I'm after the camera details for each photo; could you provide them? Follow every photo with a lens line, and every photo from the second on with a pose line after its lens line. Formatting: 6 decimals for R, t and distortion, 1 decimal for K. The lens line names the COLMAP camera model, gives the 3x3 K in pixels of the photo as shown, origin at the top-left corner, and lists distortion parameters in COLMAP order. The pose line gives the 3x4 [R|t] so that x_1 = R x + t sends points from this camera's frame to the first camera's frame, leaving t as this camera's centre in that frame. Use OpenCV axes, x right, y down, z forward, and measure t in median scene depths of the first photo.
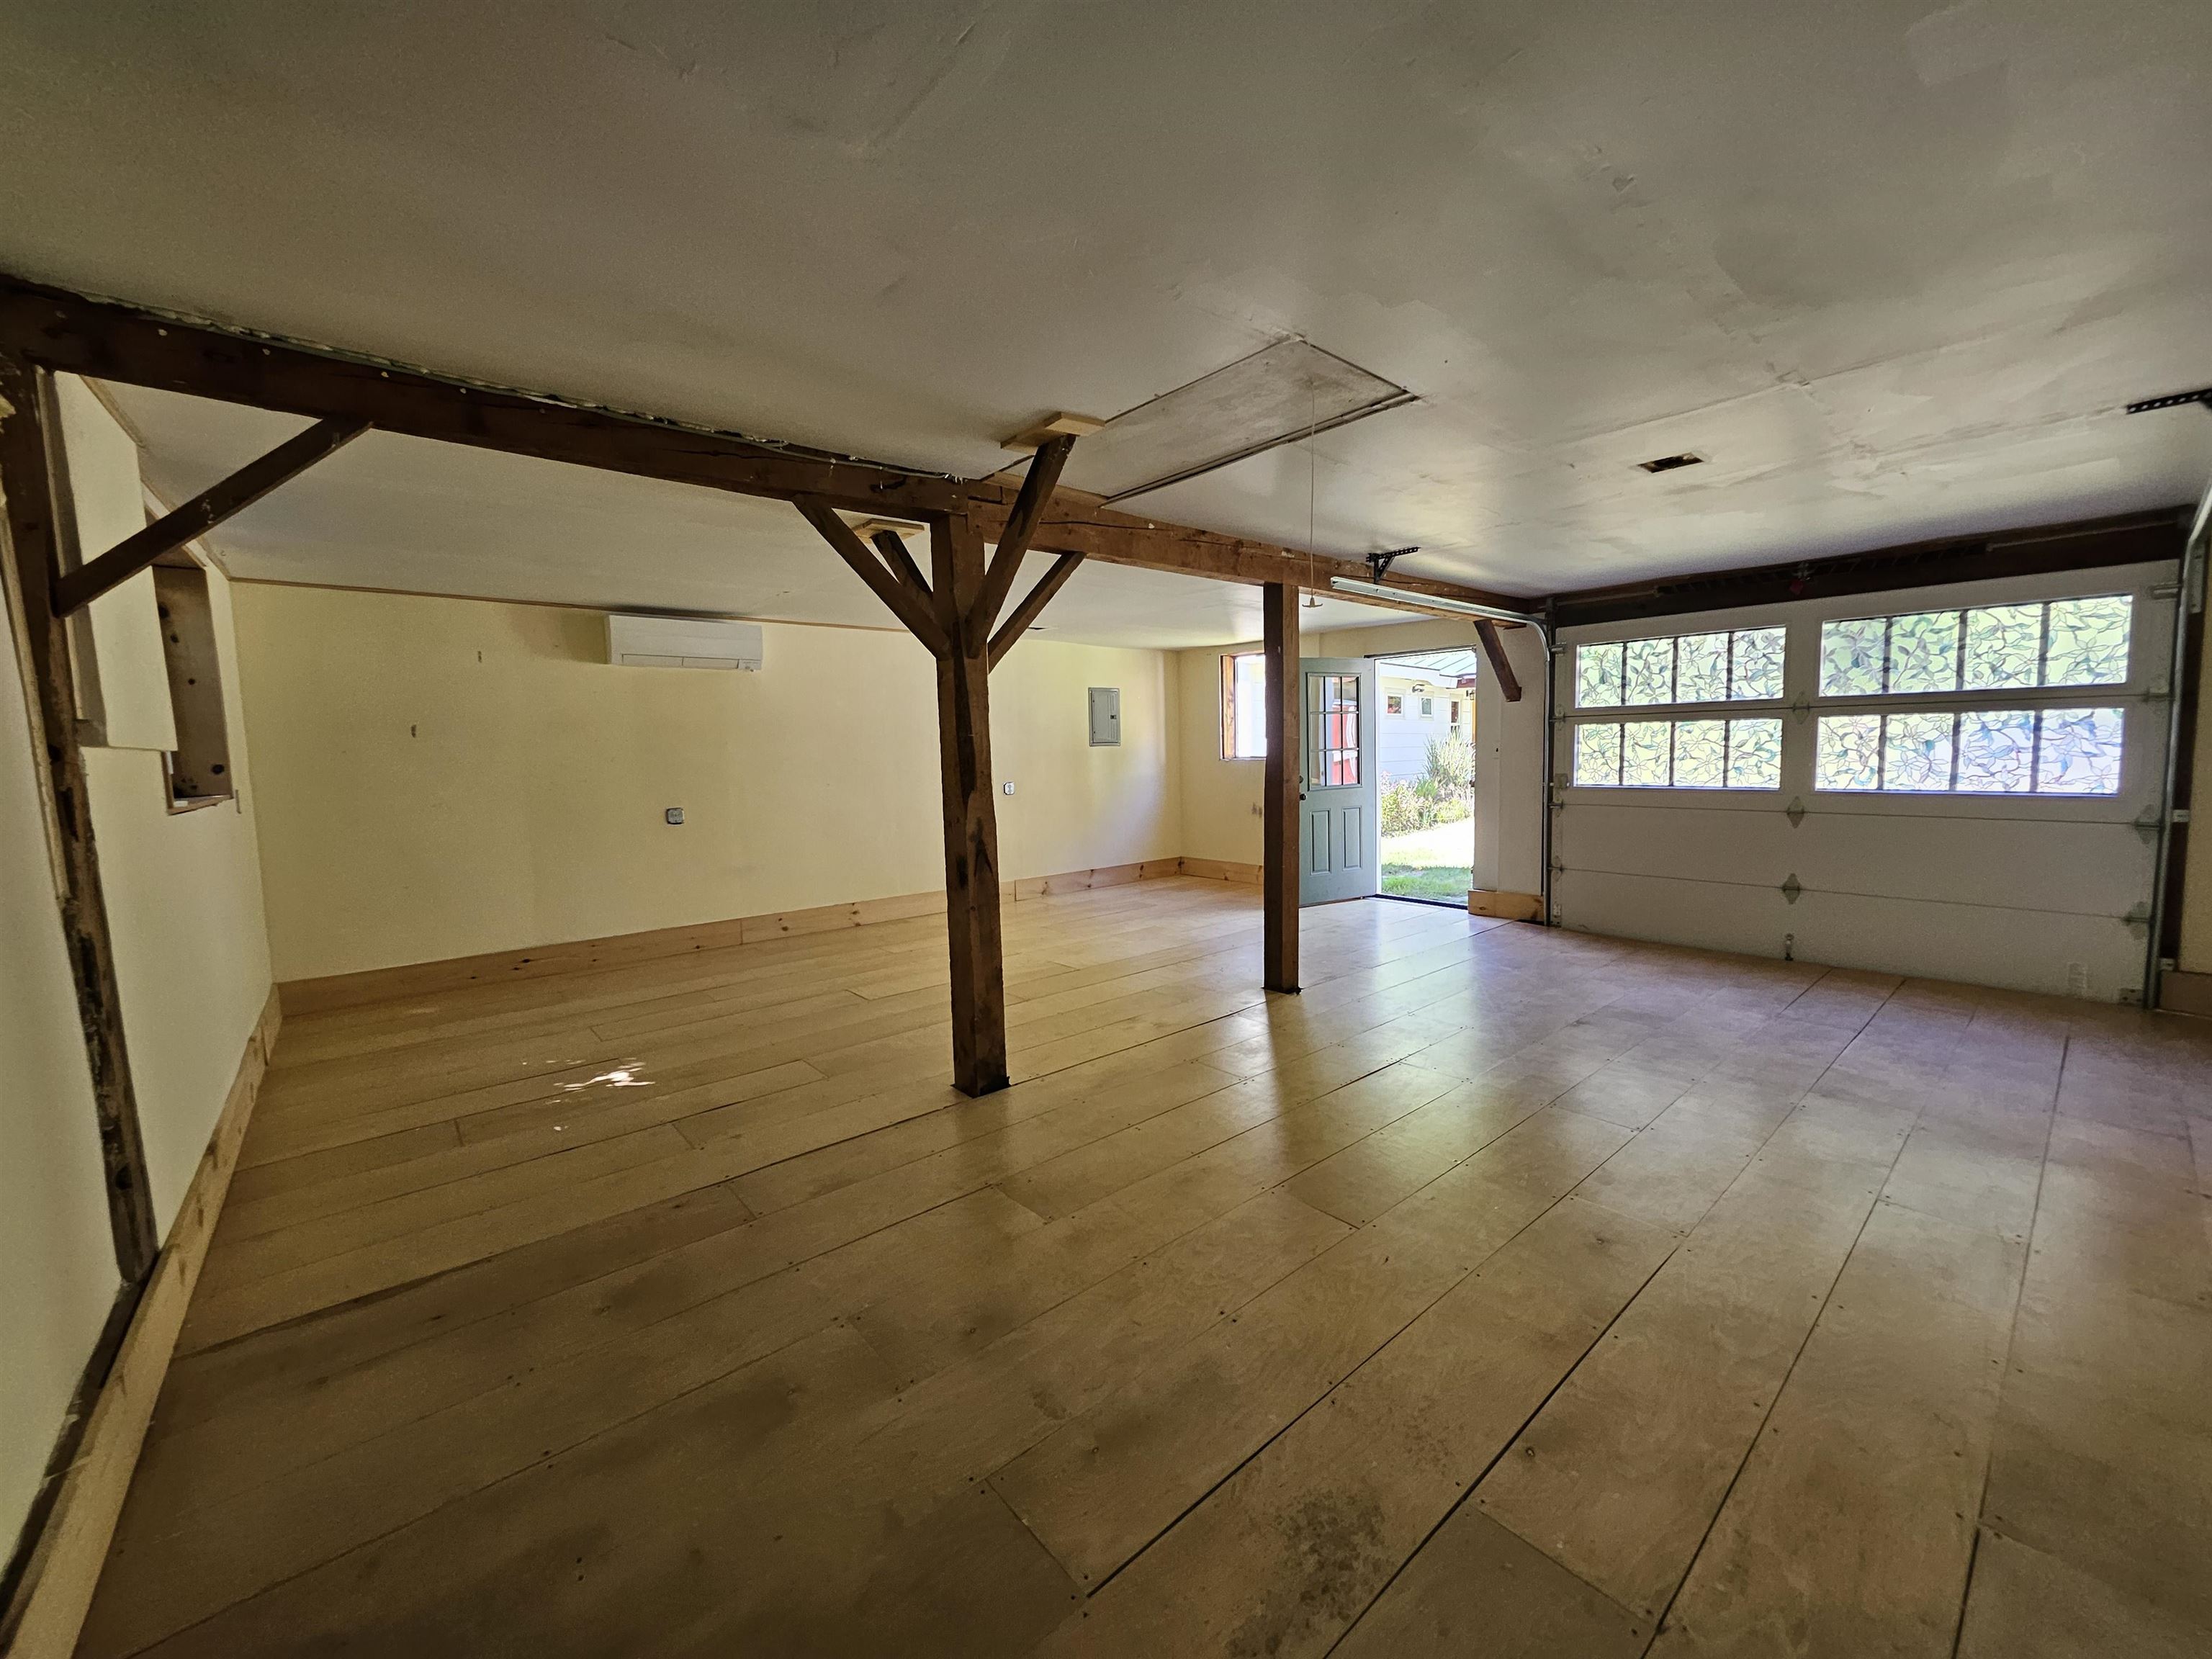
lens RADIAL K [[876.8, 0, 1115.1], [0, 876.8, 829.9], [0, 0, 1]] dist [0.010179, -0.000141]
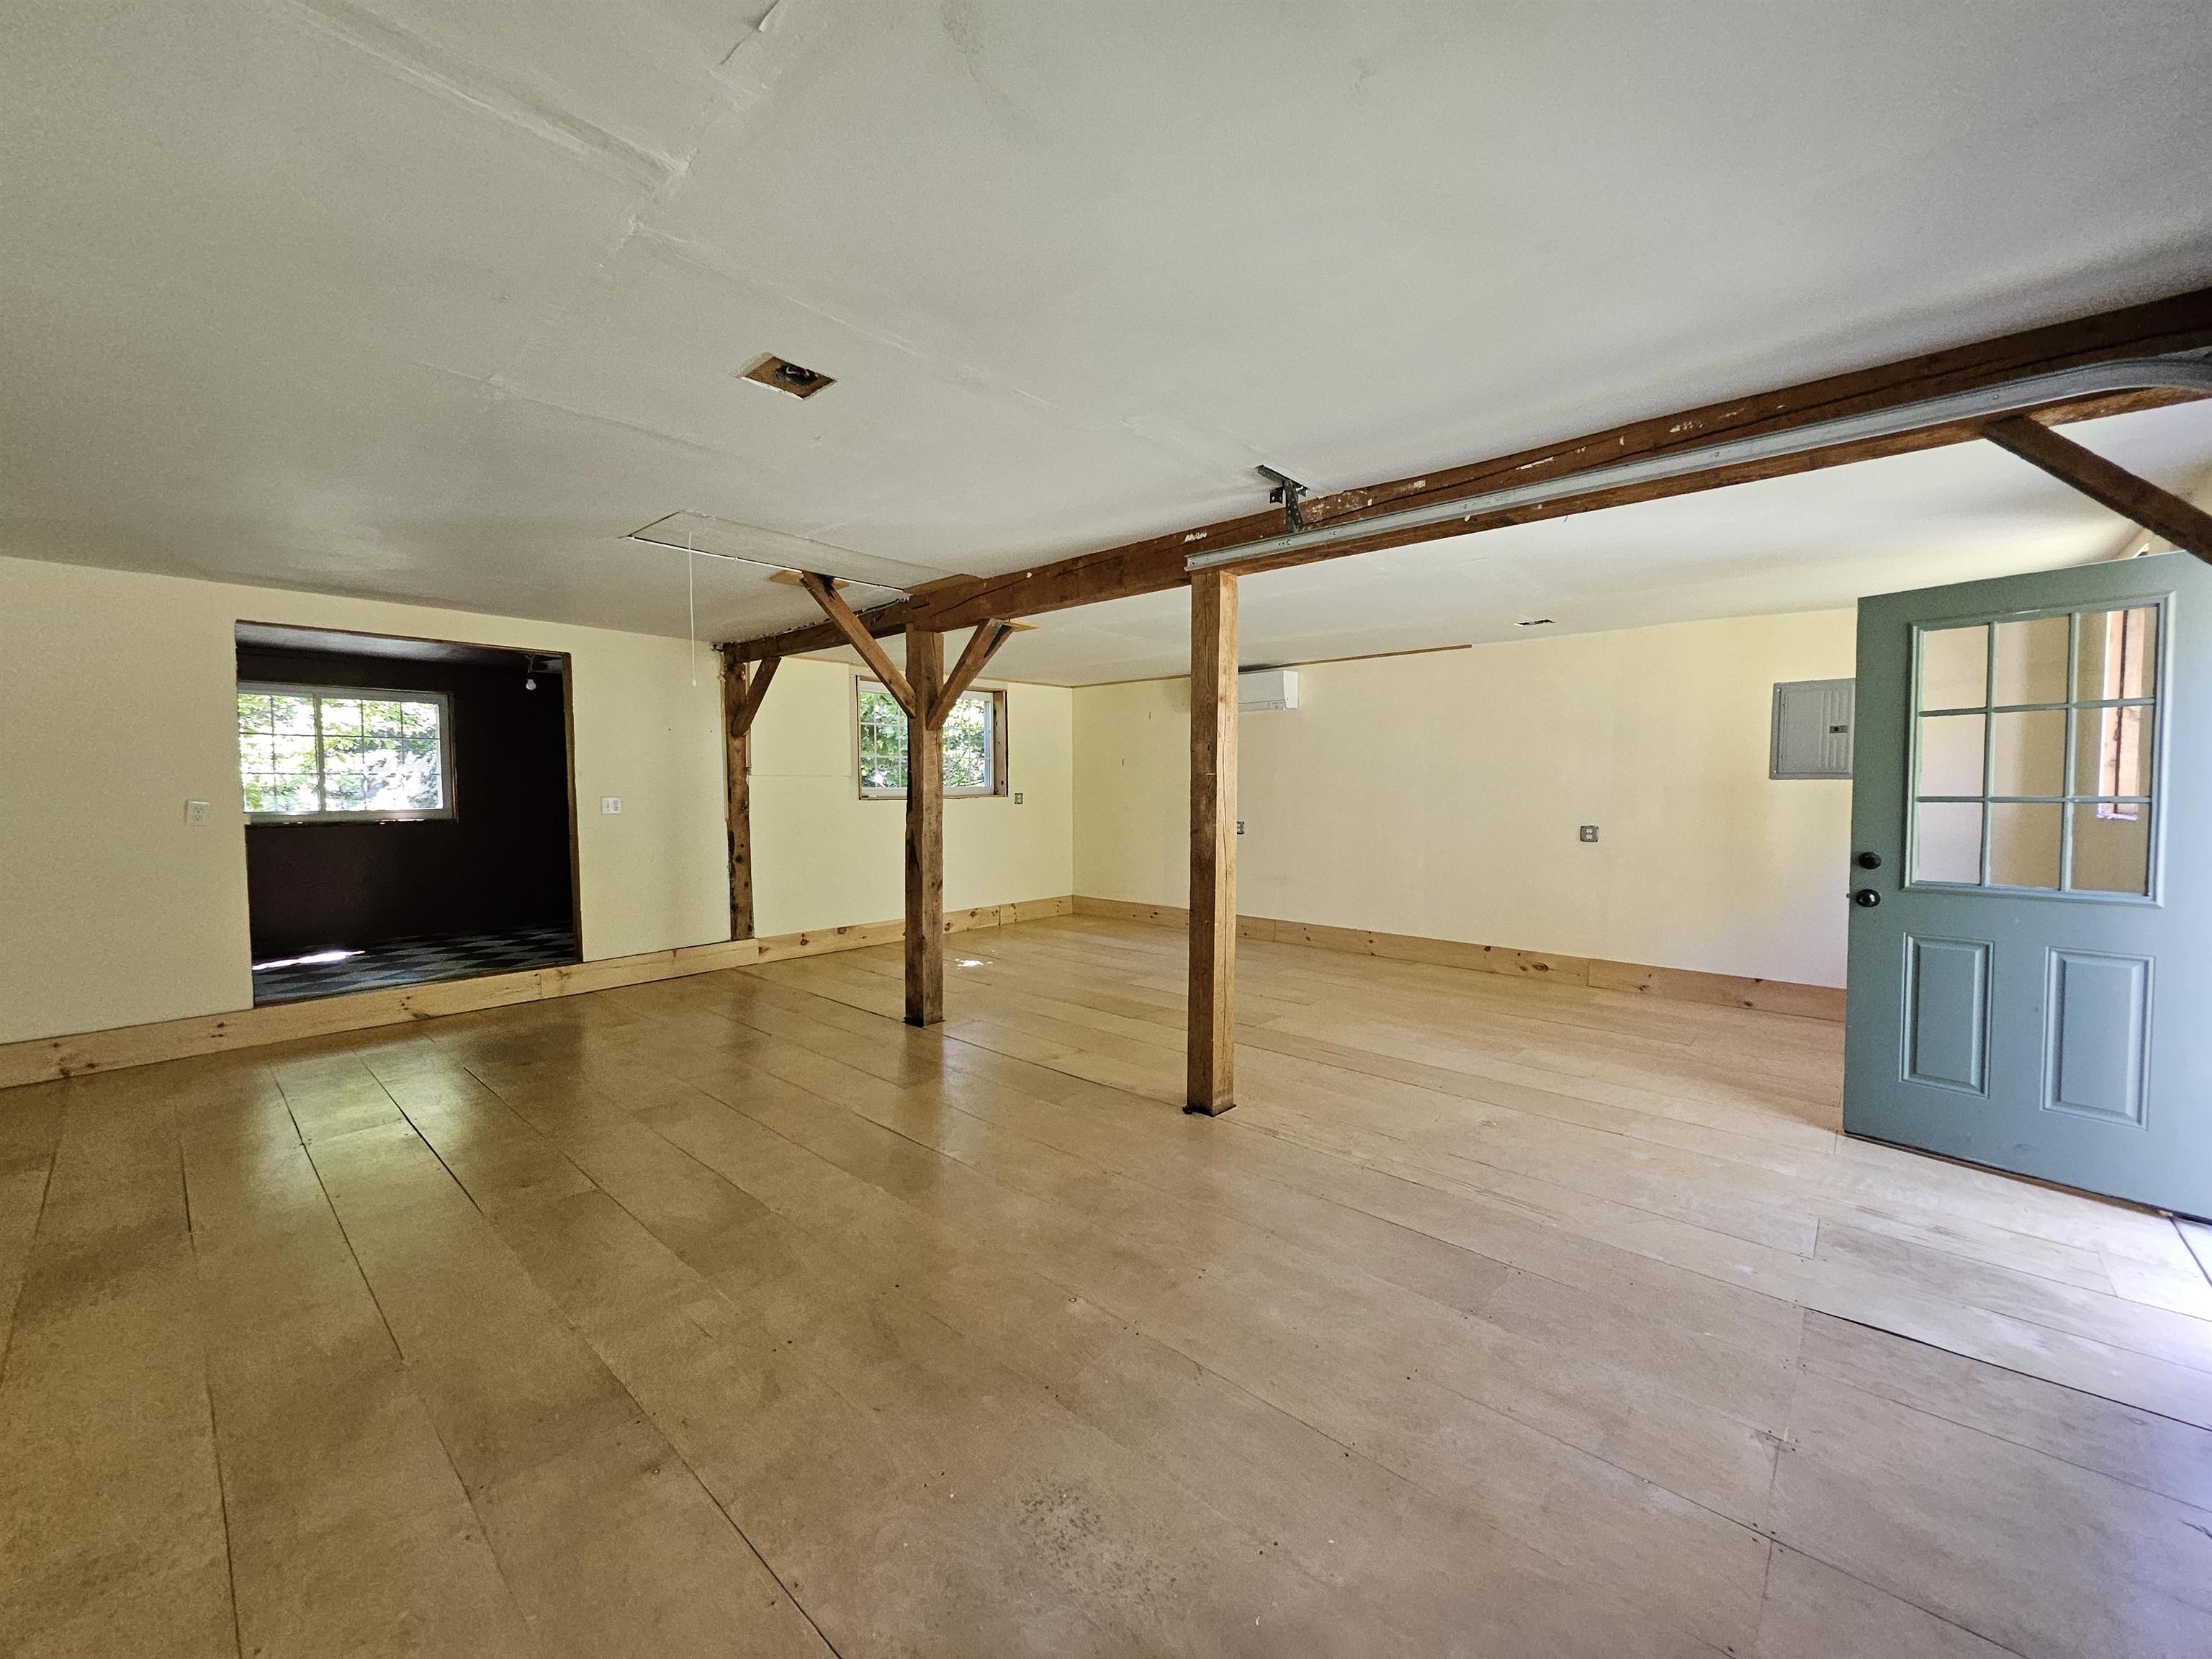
lens RADIAL K [[876.8, 0, 1112.0], [0, 876.8, 823.3], [0, 0, 1]] dist [0.010179, -0.000141]
pose [[0.101488, 0.069233, -0.992425, 1.106284], [-0.094952, 0.993695, 0.059612, -0.118457], [0.990295, 0.088183, 0.107422, 0.993601]]
